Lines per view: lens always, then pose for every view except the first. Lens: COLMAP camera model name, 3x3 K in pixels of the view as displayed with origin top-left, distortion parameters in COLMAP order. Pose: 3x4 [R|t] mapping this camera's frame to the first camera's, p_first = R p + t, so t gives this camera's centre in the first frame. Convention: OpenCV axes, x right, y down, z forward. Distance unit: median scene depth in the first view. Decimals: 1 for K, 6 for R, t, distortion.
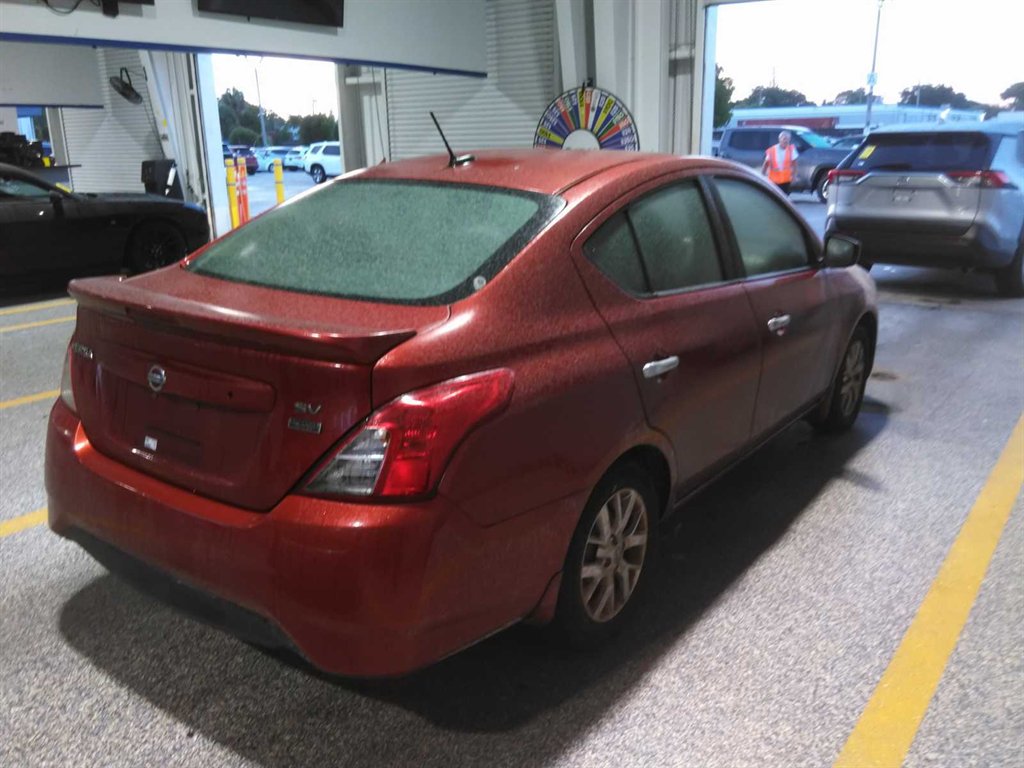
lens RADIAL K [[900.9, 0, 512.0], [0, 900.9, 384.0], [0, 0, 1]] dist [-0.056811, -0.004255]
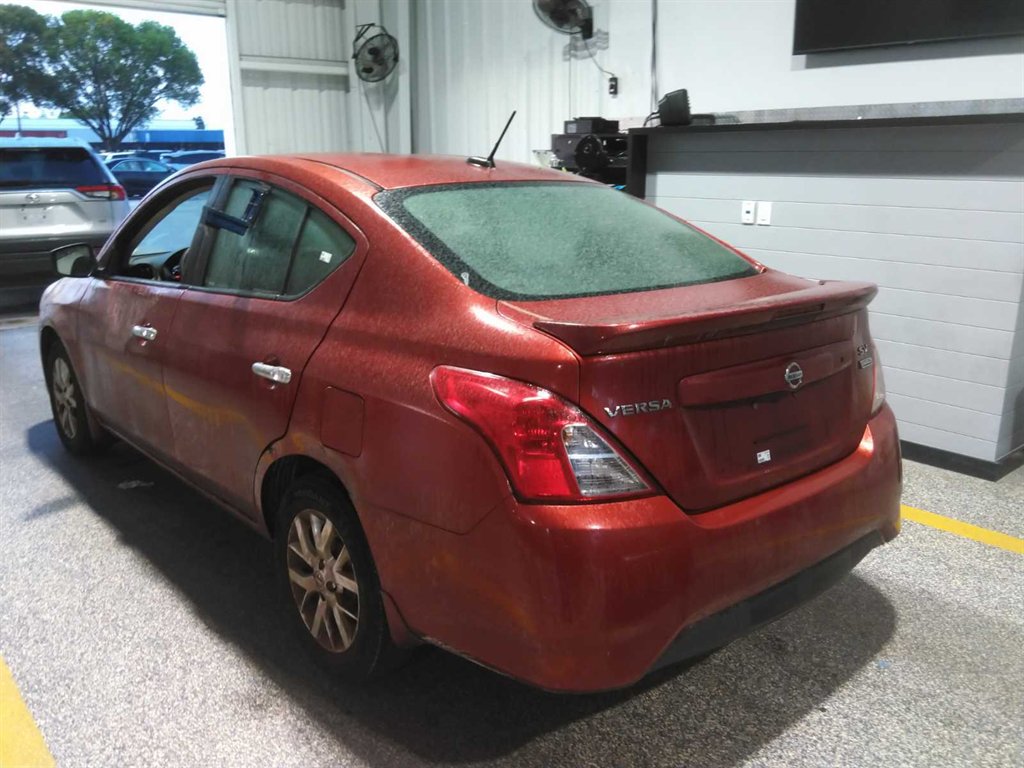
lens RADIAL K [[900.9, 0, 512.0], [0, 900.9, 384.0], [0, 0, 1]] dist [-0.056811, -0.004255]
pose [[0.202878, -0.218393, 0.954539, -1.253940], [0.243438, 0.955455, 0.166862, -0.211262], [-0.948461, 0.198518, 0.247006, 0.949243]]
